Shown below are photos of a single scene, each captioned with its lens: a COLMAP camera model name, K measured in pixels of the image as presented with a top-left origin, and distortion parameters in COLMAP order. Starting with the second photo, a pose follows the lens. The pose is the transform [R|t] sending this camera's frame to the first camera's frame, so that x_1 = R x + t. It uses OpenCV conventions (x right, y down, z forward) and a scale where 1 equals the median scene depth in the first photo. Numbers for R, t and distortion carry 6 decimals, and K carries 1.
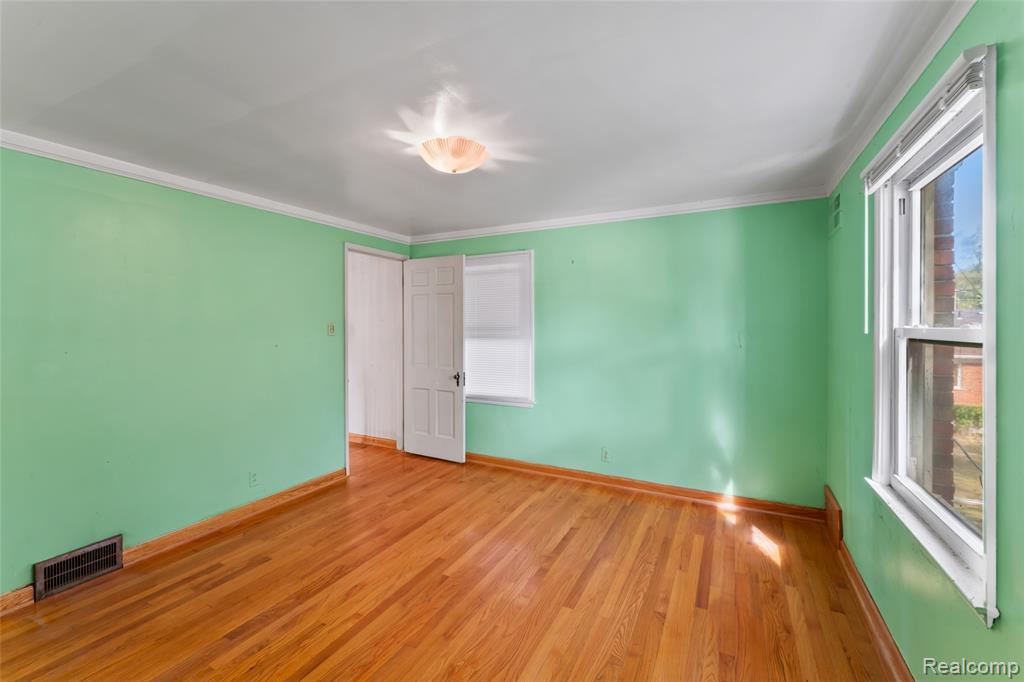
lens RADIAL K [[425.9, 0, 512.4], [0, 425.9, 327.2], [0, 0, 1]] dist [-0.000448, -0.000051]
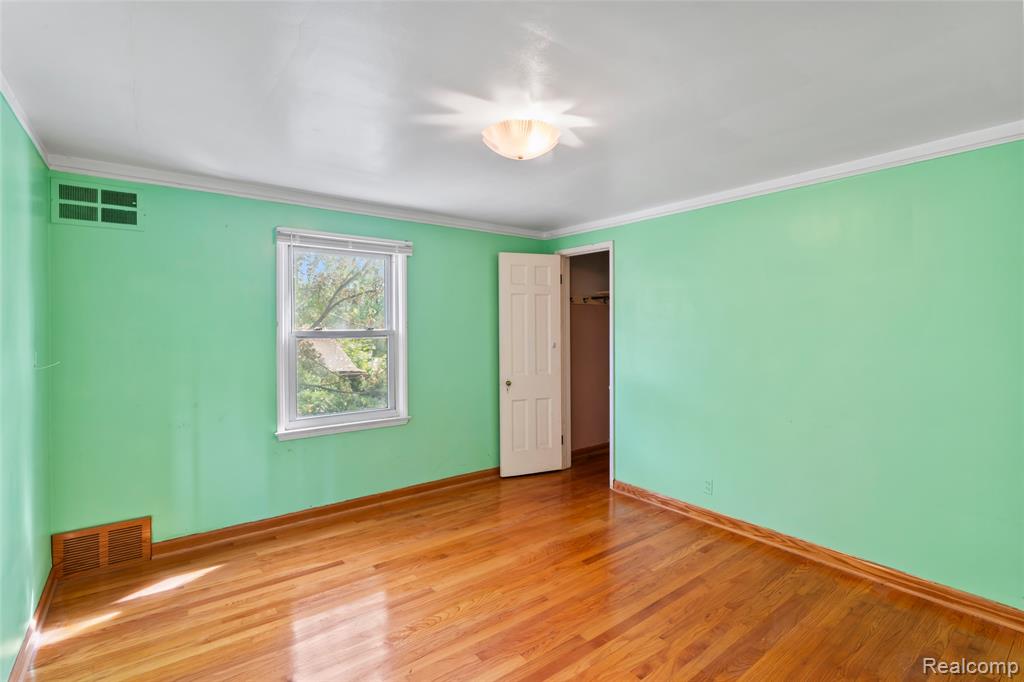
lens RADIAL K [[479.3, 0, 508.7], [0, 479.3, 325.4], [0, 0, 1]] dist [-0.017404, 0.000808]
pose [[-0.904105, 0.008565, 0.427225, -0.542976], [0.010439, 0.999943, 0.002045, -0.013288], [-0.427183, 0.006308, -0.904143, 1.925591]]
